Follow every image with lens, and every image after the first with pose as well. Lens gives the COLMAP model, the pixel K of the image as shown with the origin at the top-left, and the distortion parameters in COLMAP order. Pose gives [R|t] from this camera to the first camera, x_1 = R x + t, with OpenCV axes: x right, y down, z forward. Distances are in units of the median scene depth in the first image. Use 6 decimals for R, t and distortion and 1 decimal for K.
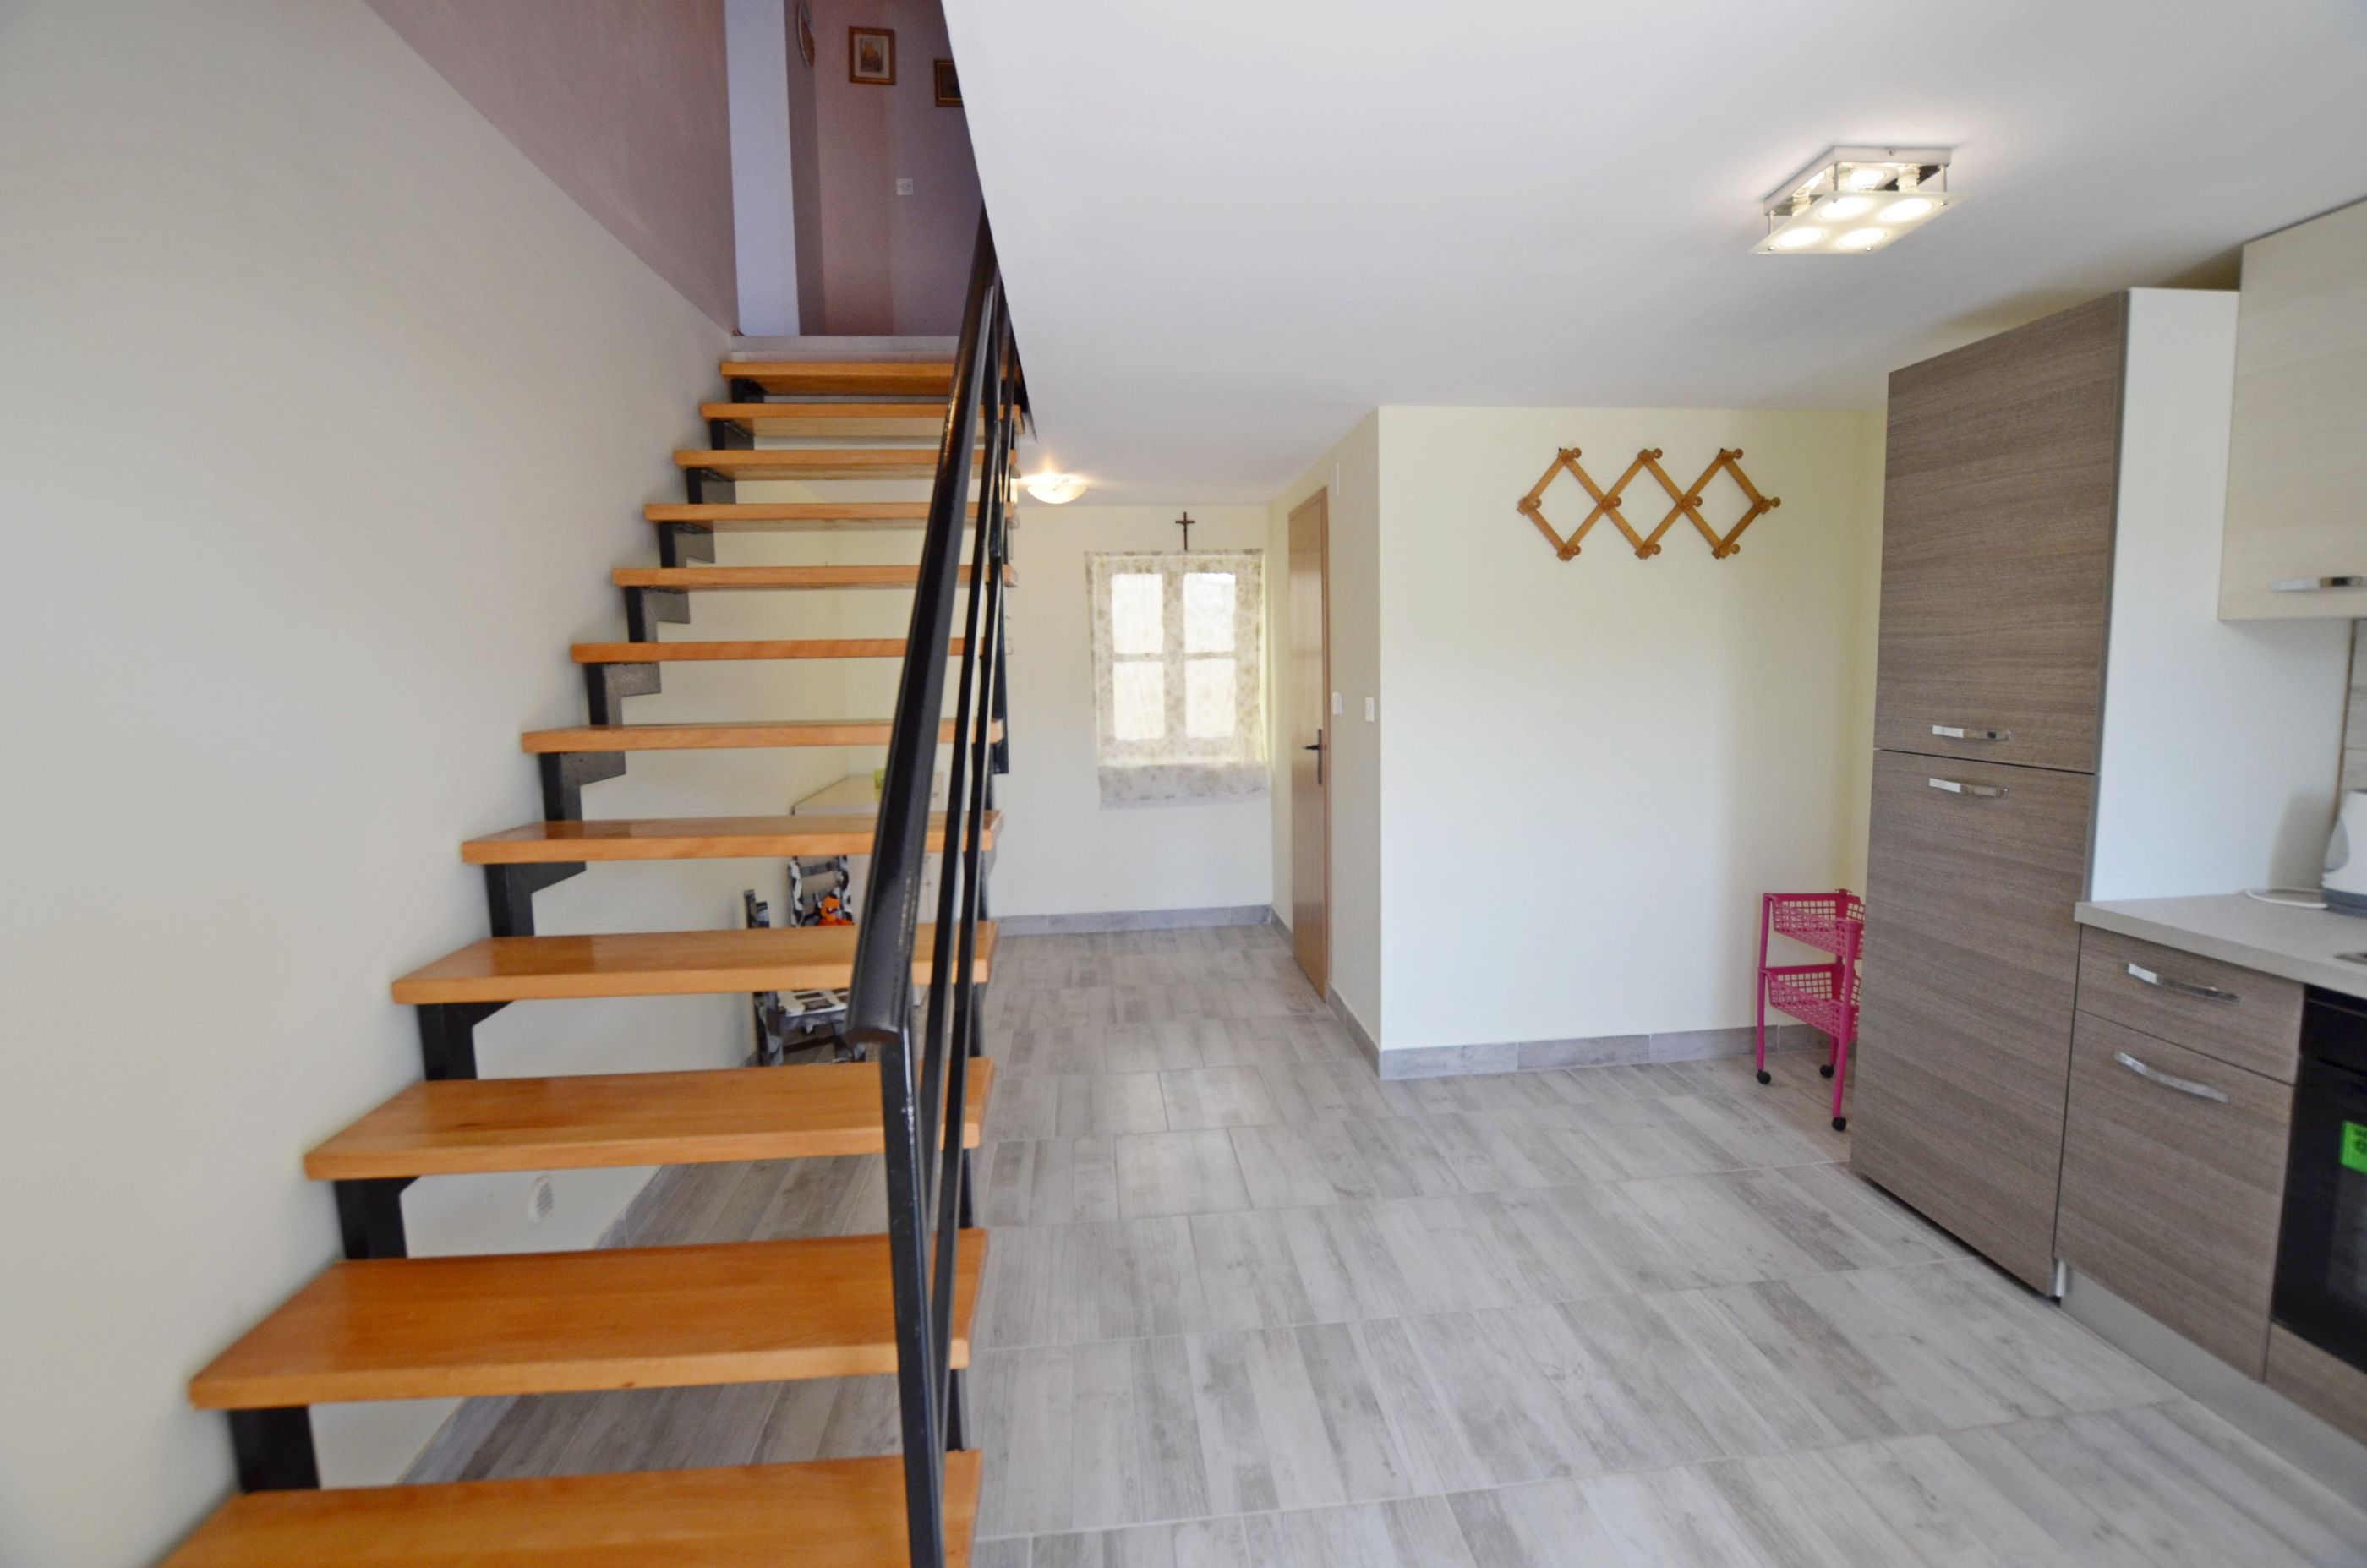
lens RADIAL K [[1044.4, 0, 1187.1], [0, 1044.4, 769.0], [0, 0, 1]] dist [-0.032895, 0.004215]
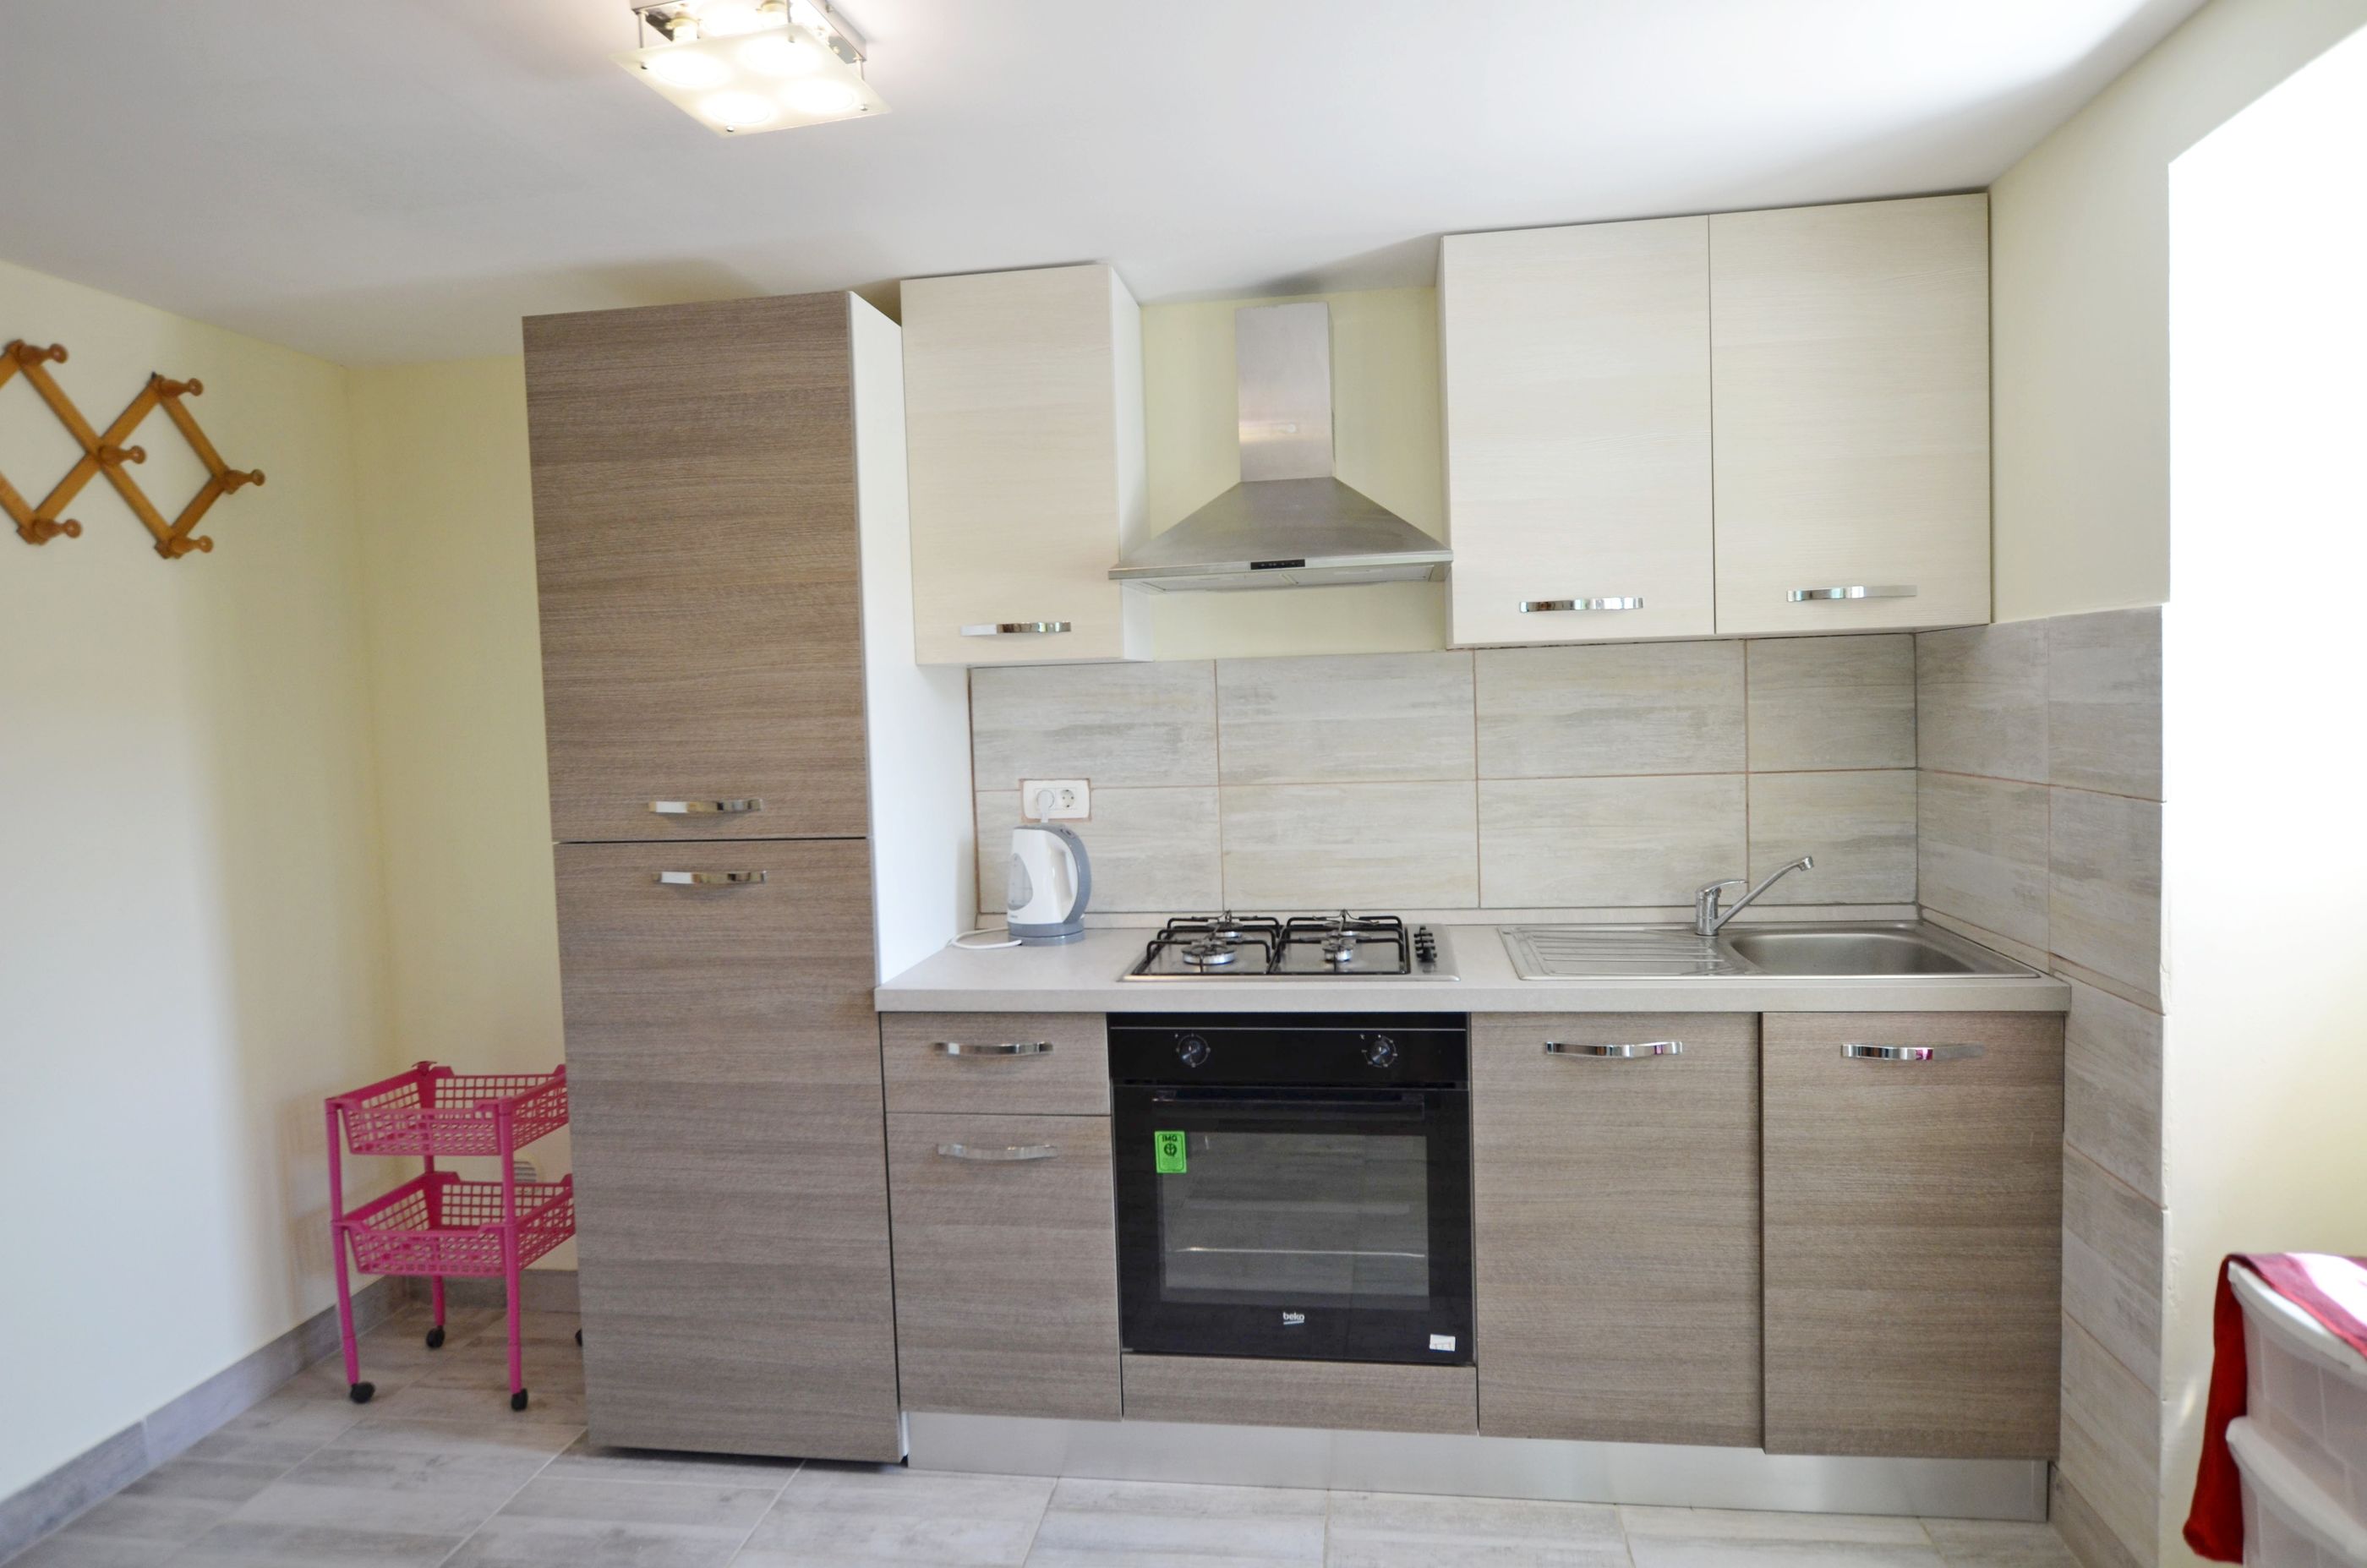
lens RADIAL K [[1372.0, 0, 1185.0], [0, 1372.0, 767.3], [0, 0, 1]] dist [-0.013527, 0.003627]
pose [[0.233657, -0.040864, 0.971460, -0.143035], [0.129401, 0.991536, 0.010585, -0.025818], [-0.963670, 0.123235, 0.236967, 0.367307]]
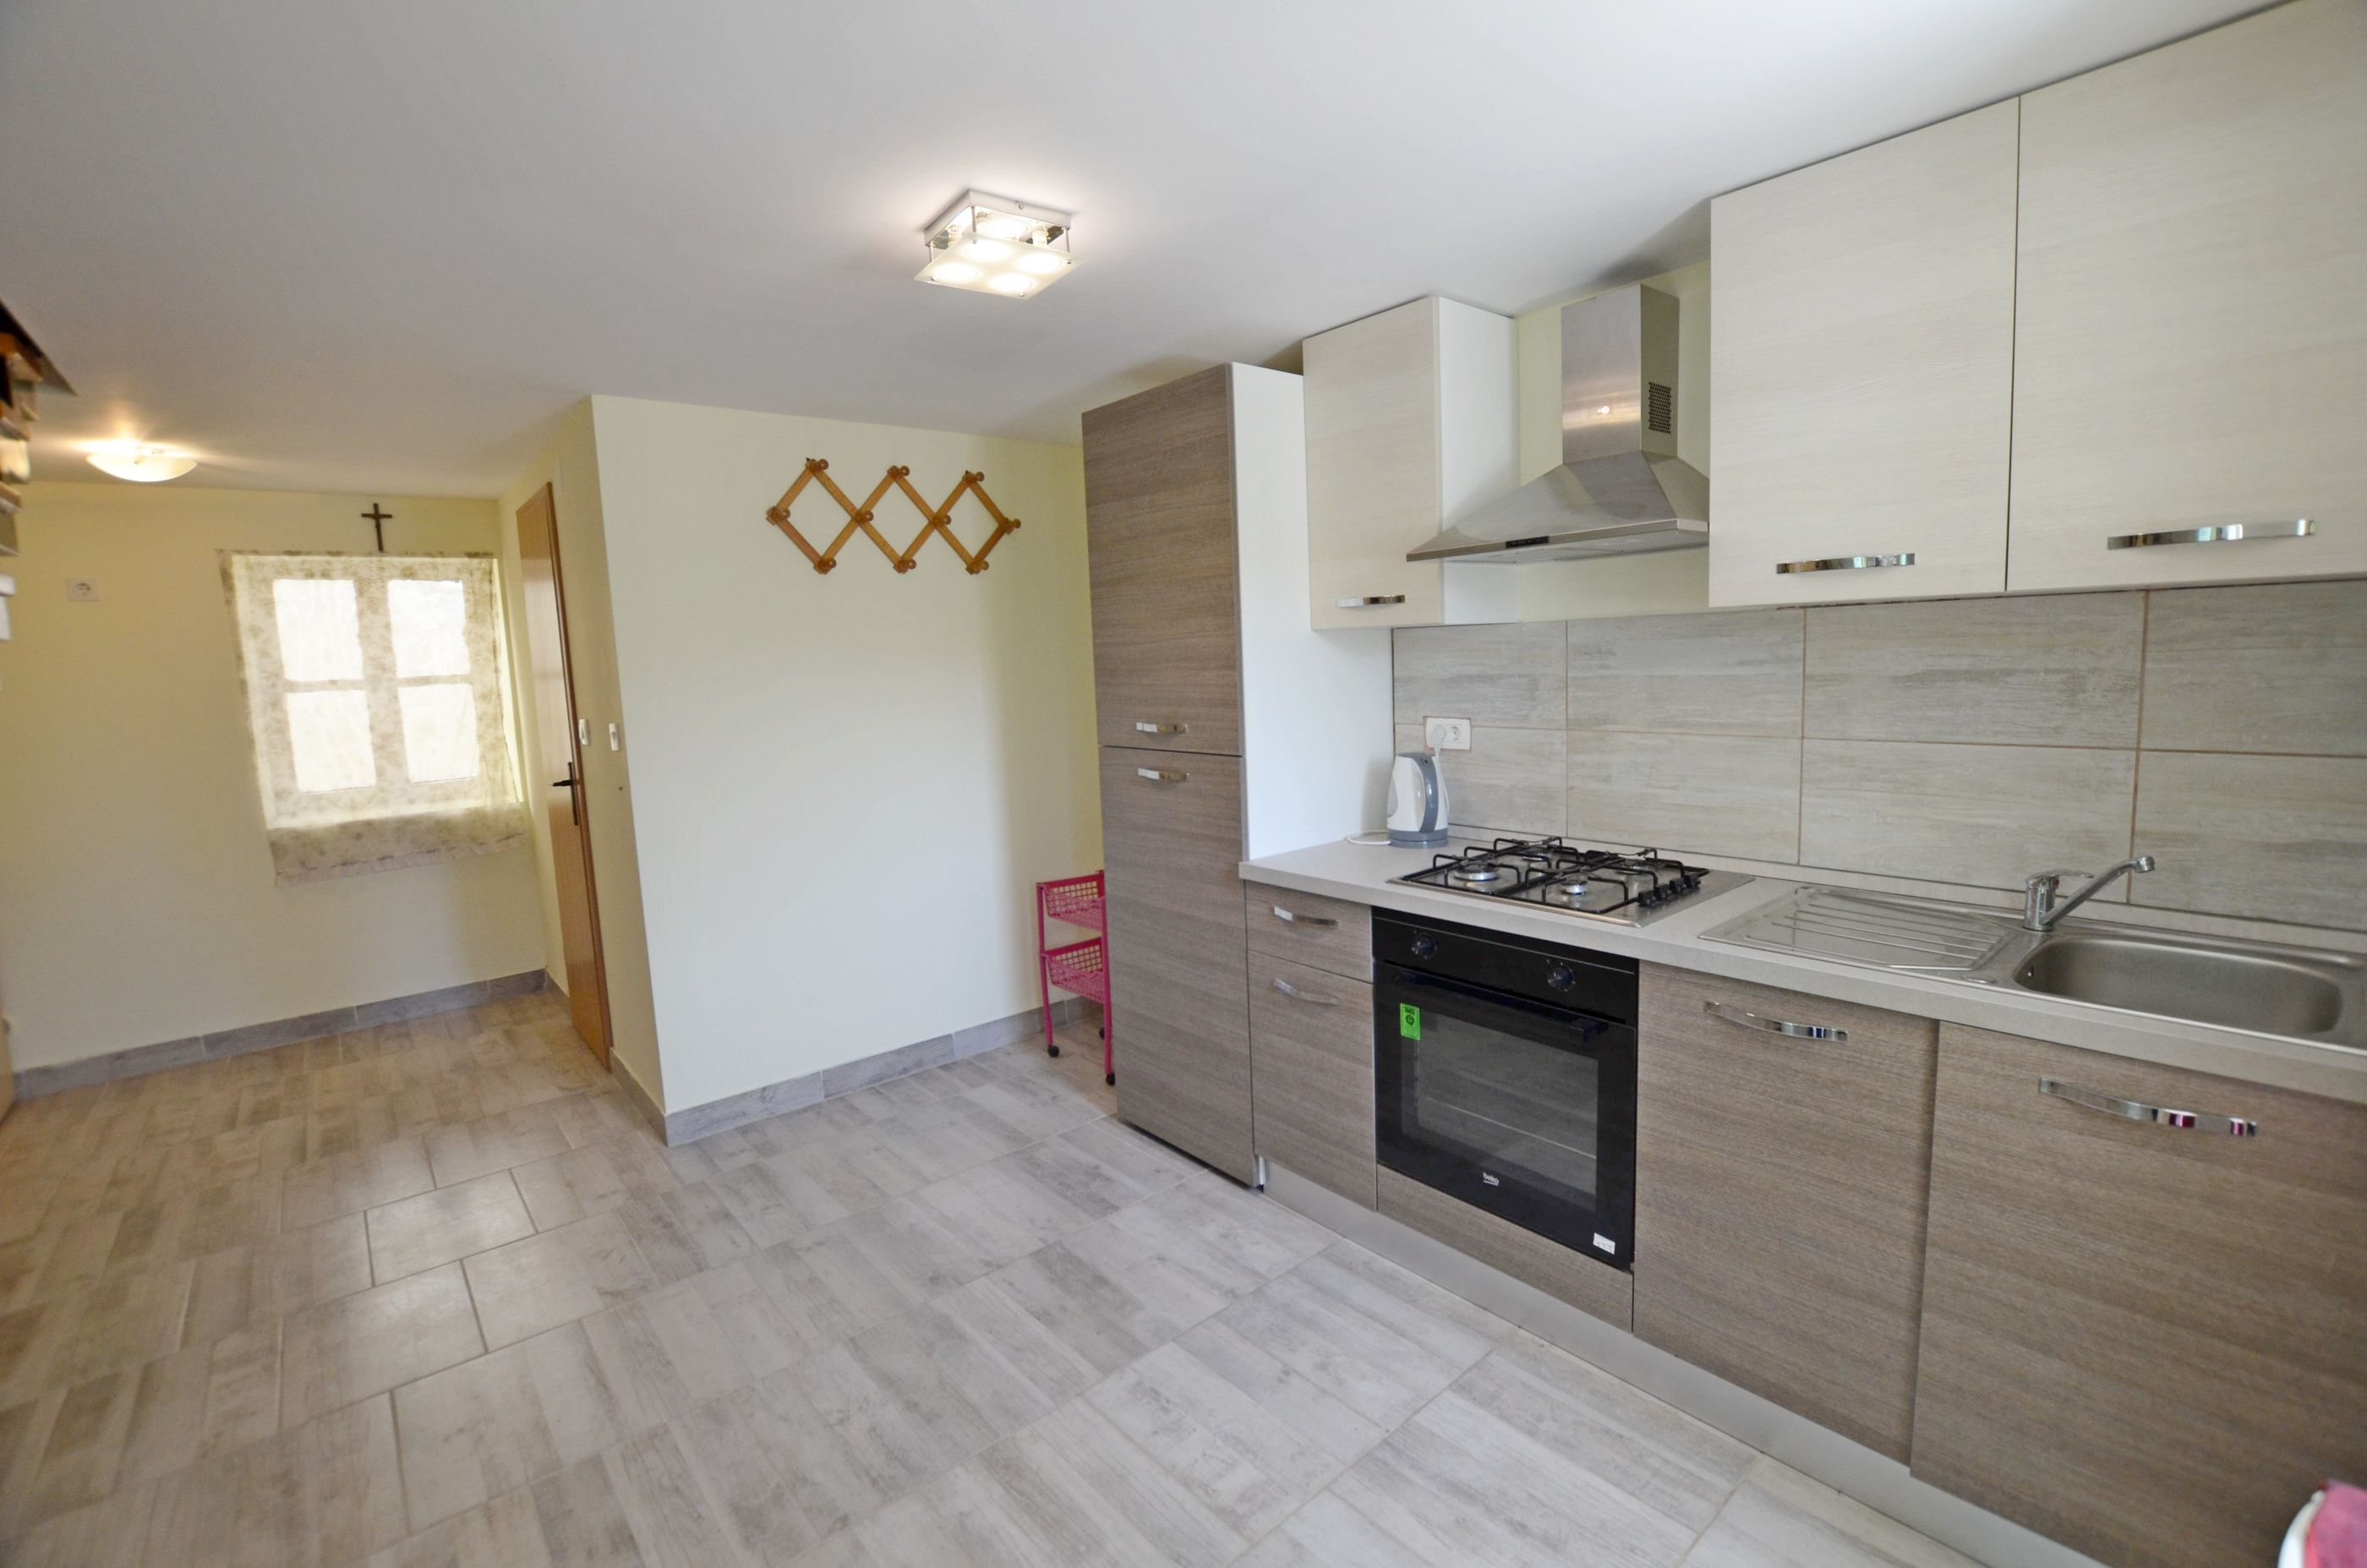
lens RADIAL K [[1044.4, 0, 1187.1], [0, 1044.4, 769.0], [0, 0, 1]] dist [-0.032895, 0.004215]
pose [[0.820812, -0.077842, 0.565870, 0.100036], [0.083884, 0.996357, 0.015383, -0.003798], [-0.565005, 0.034841, 0.824351, 0.002872]]
